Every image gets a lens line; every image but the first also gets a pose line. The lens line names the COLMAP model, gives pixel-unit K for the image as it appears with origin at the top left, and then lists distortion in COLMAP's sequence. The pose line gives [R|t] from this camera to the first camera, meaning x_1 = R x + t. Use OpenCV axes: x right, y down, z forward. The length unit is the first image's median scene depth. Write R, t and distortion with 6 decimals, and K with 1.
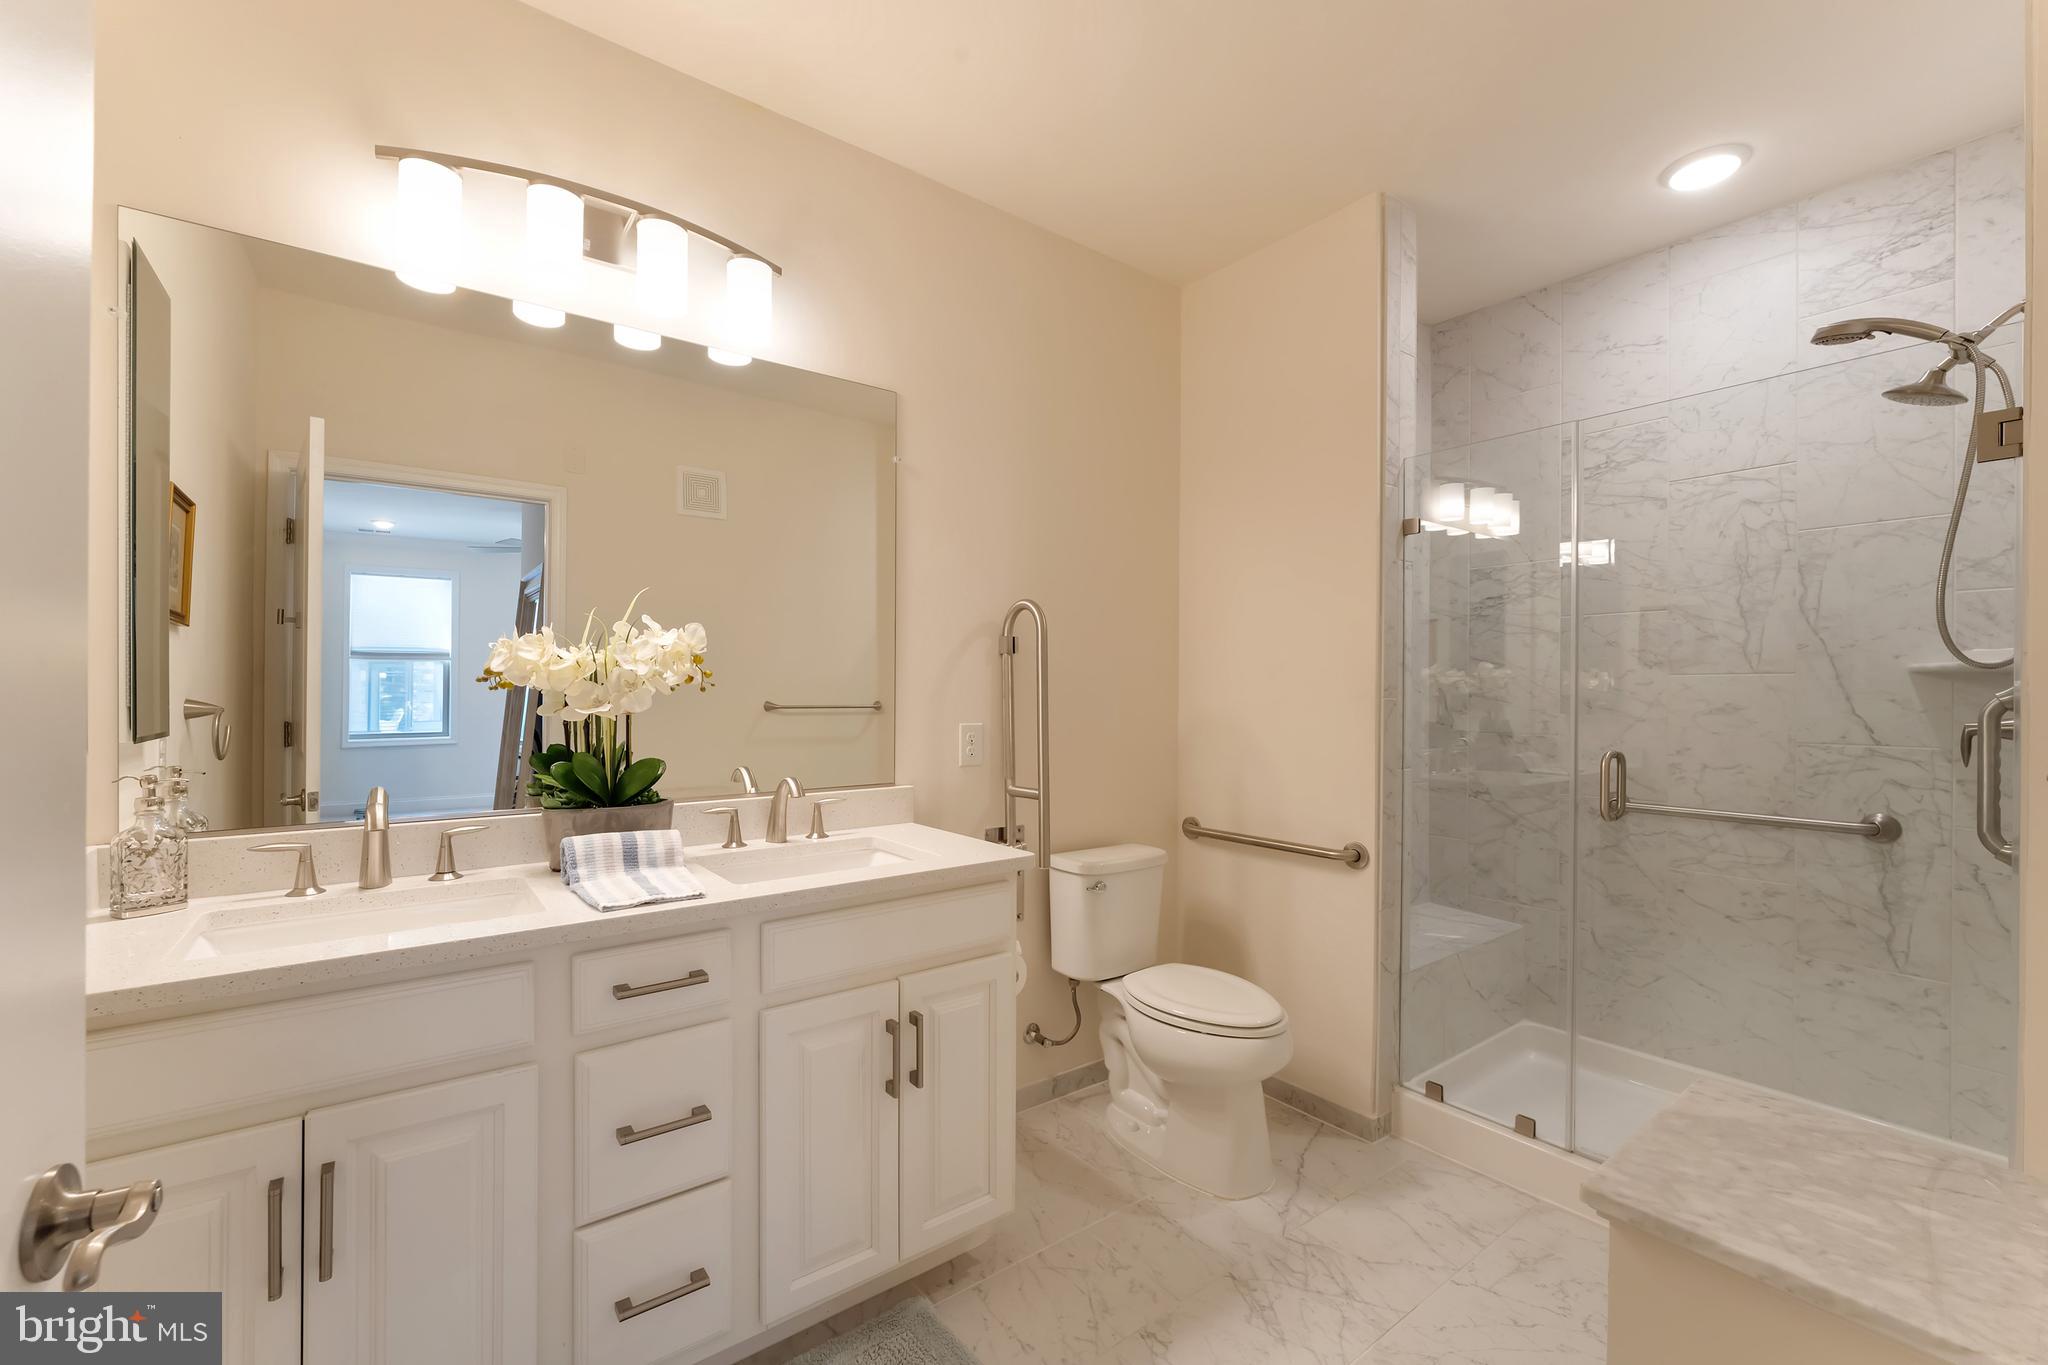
lens RADIAL K [[856.1, 0, 1024.0], [0, 856.1, 682.5], [0, 0, 1]] dist [0.000084, 0.000133]
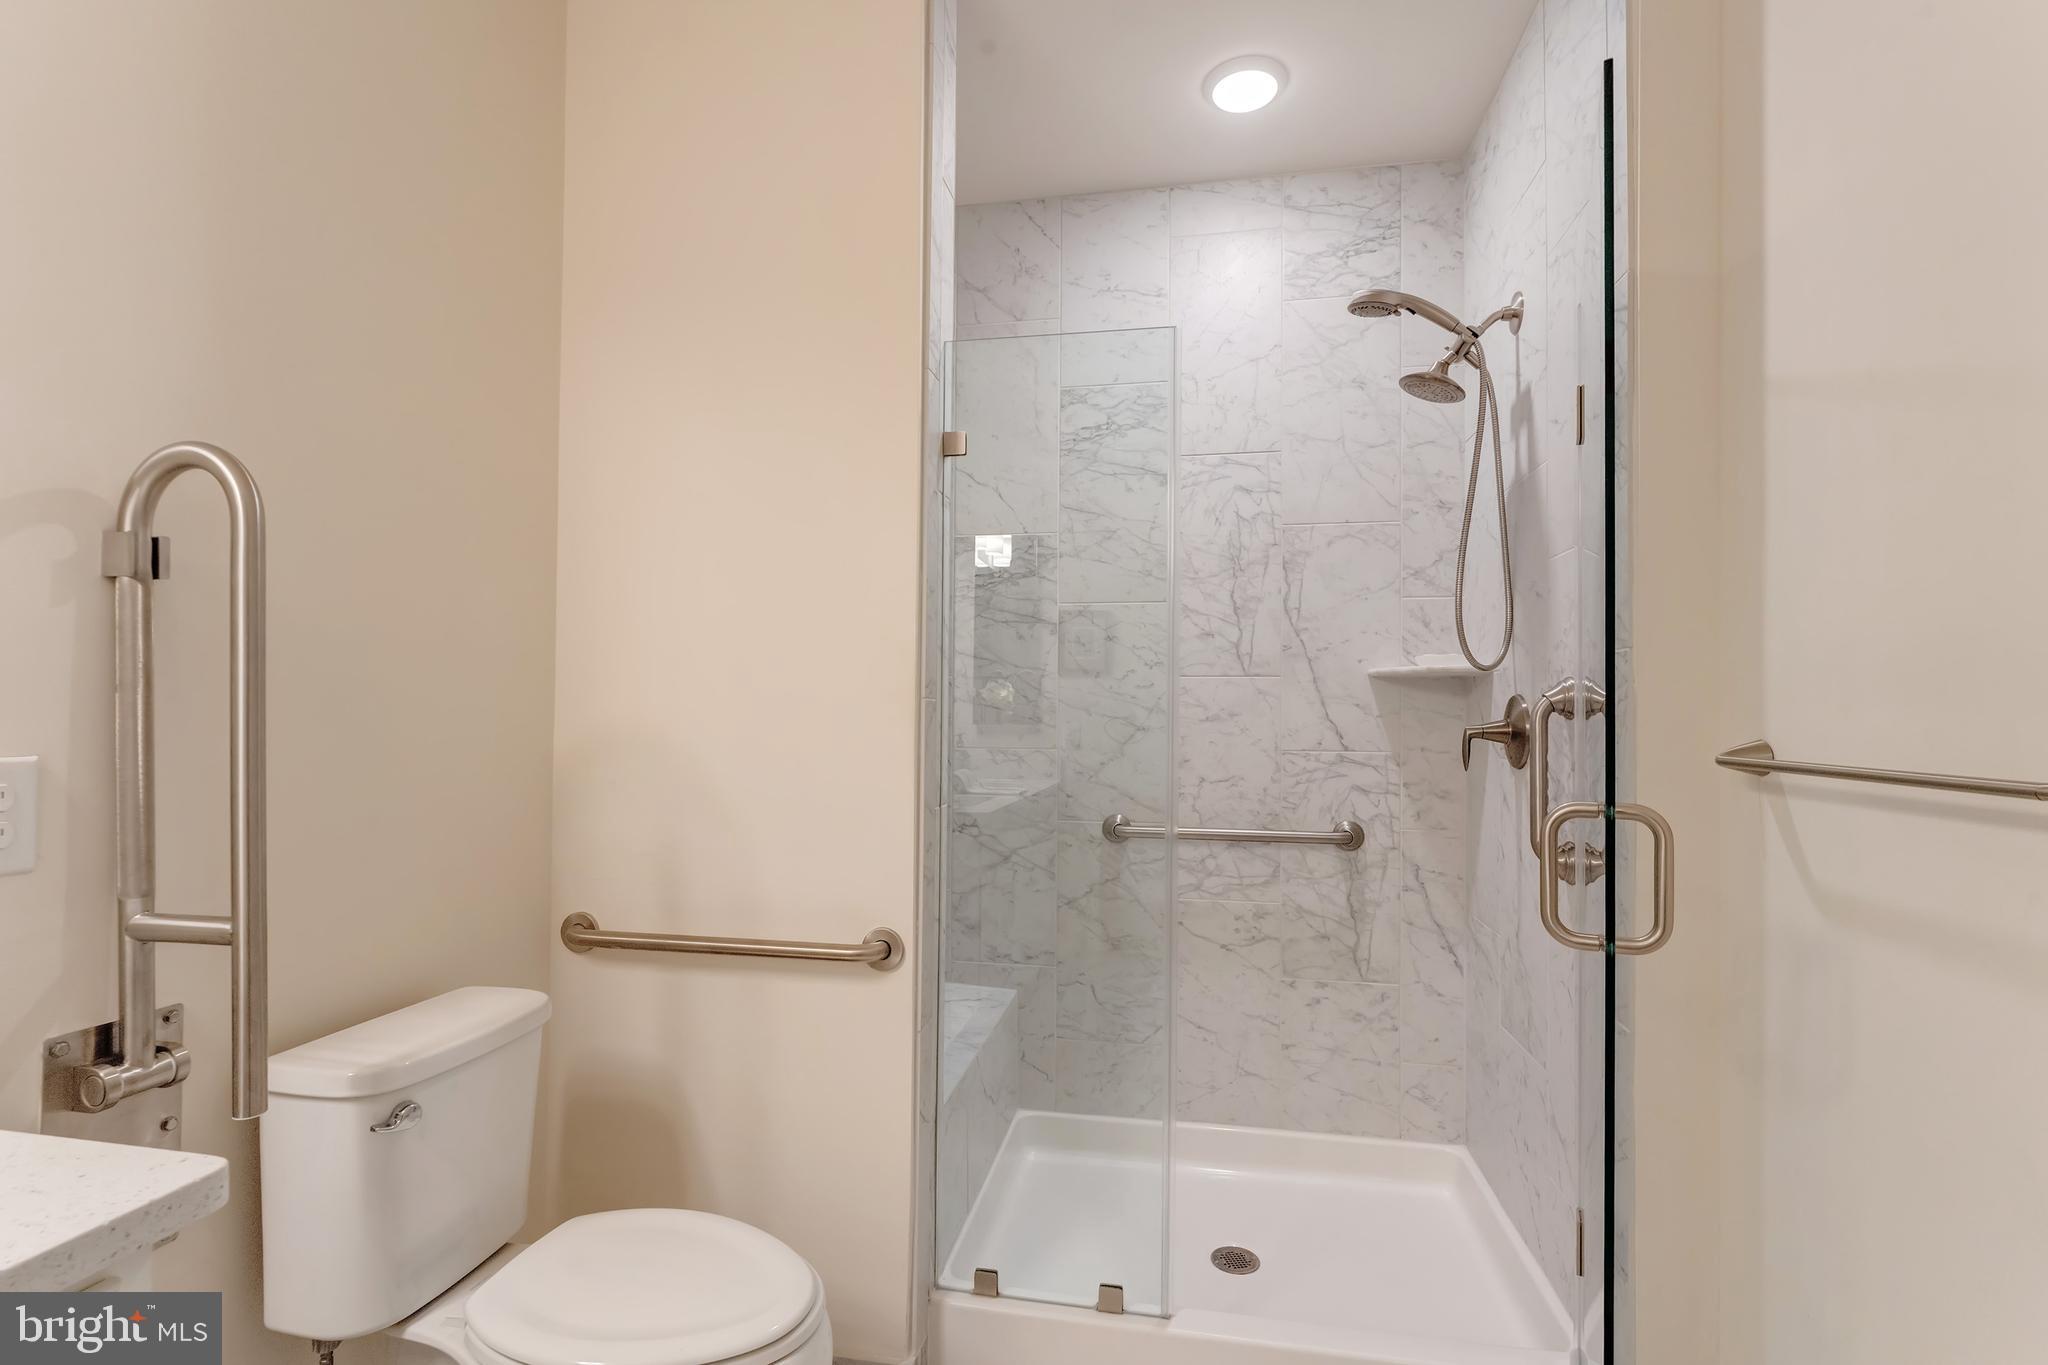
lens RADIAL K [[955.1, 0, 1020.2], [0, 955.1, 695.4], [0, 0, 1]] dist [0.000888, -0.000710]
pose [[0.749346, 0.010675, 0.662093, -0.003695], [-0.010782, 0.999934, -0.003919, 0.017387], [-0.662091, -0.004202, 0.749412, 0.408916]]
